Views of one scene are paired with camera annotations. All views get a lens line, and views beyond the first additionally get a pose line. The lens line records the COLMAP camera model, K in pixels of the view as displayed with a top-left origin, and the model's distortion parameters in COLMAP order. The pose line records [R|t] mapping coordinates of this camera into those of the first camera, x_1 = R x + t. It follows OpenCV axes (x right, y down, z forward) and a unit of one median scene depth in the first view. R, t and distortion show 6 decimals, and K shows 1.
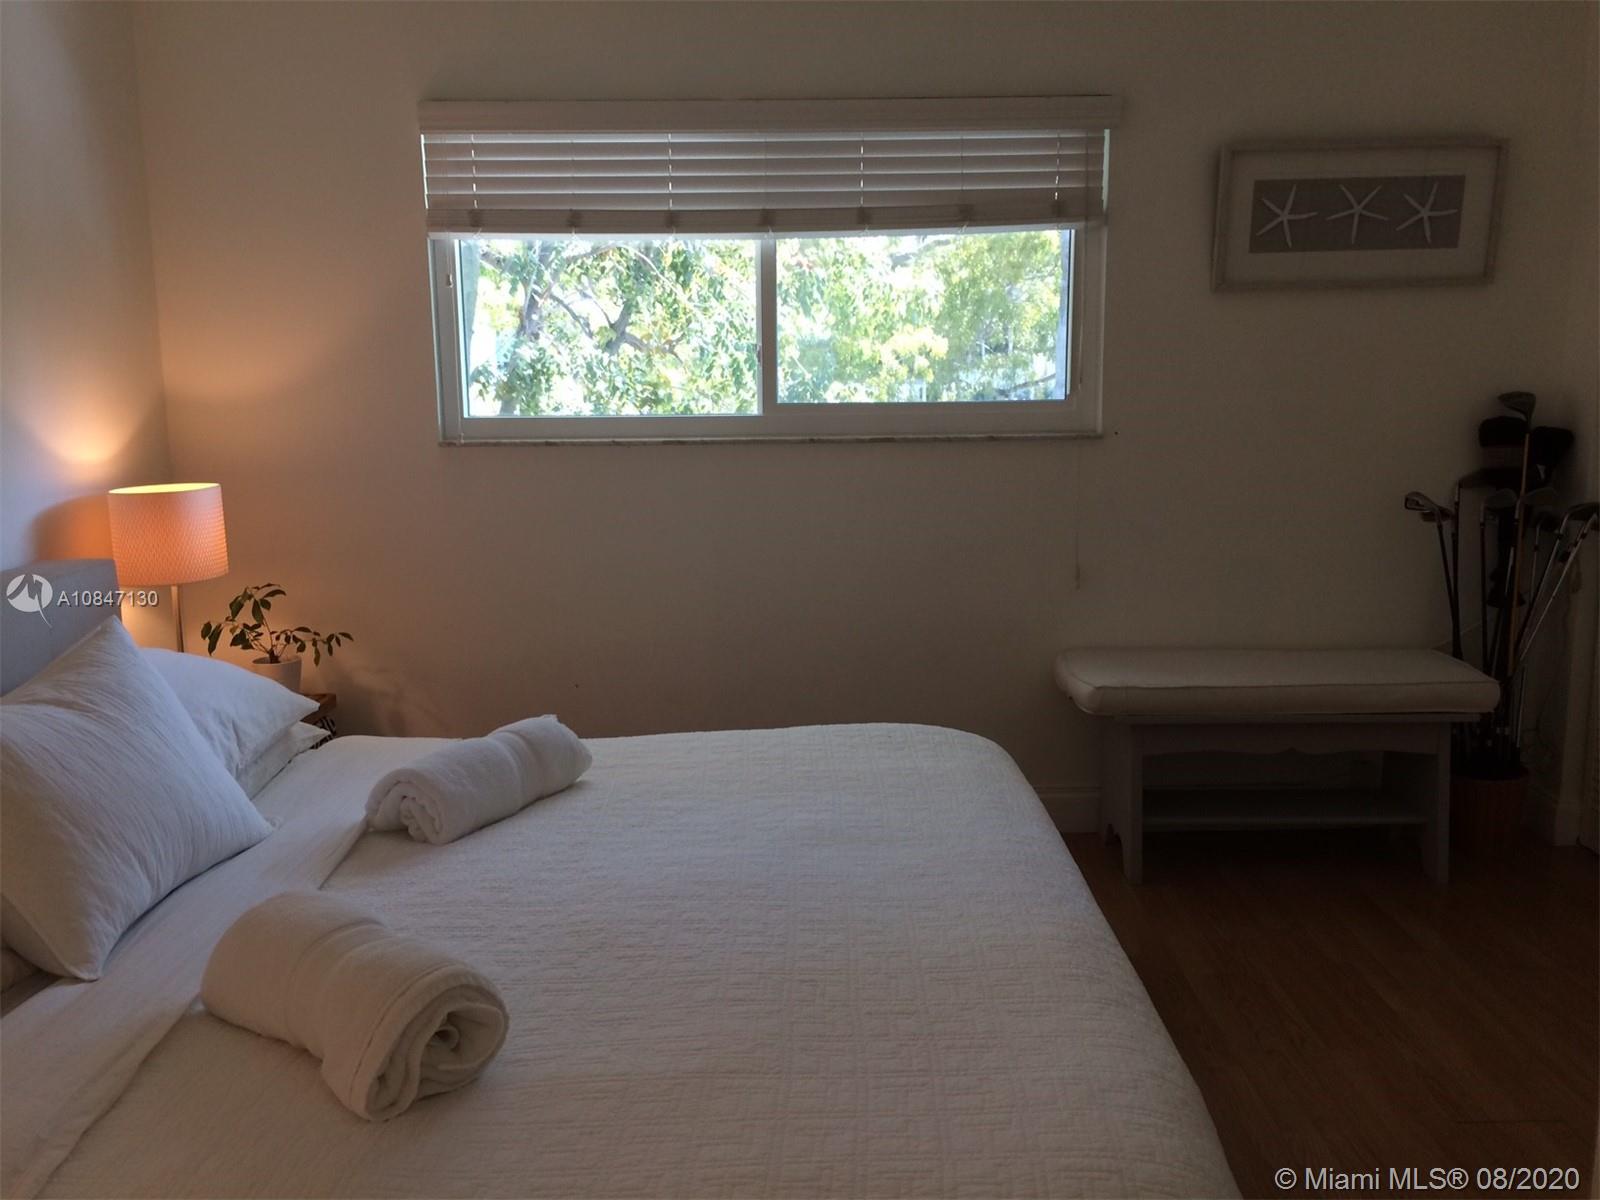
lens RADIAL K [[1382.5, 0, 795.2], [0, 1382.5, 597.2], [0, 0, 1]] dist [0.081042, -0.103670]
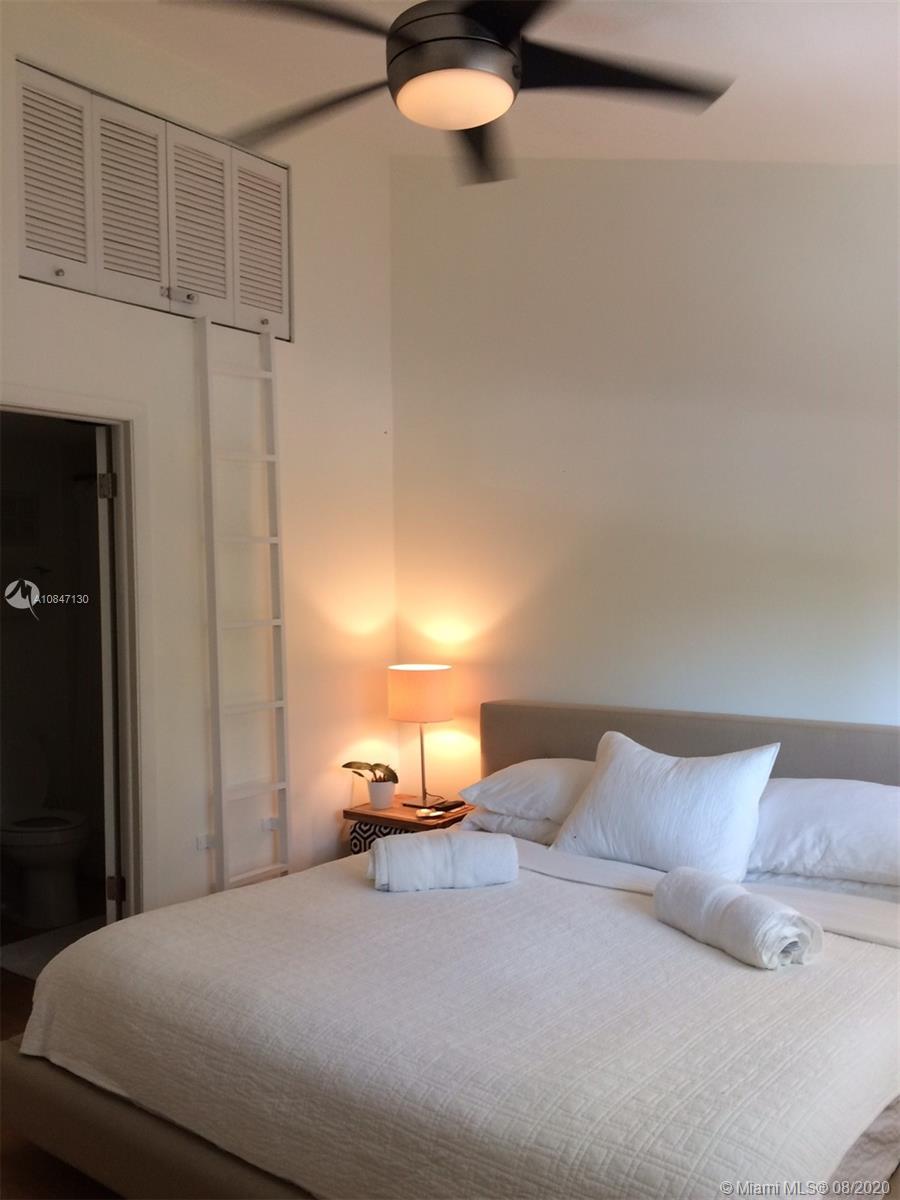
lens RADIAL K [[1036.9, 0, 450.0], [0, 1036.9, 600.0], [0, 0, 1]] dist [0.081042, -0.103670]
pose [[-0.635604, 0.038920, -0.771034, 0.494169], [-0.104295, 0.985244, 0.135708, -0.193108], [0.764938, 0.166671, -0.622166, 0.978331]]
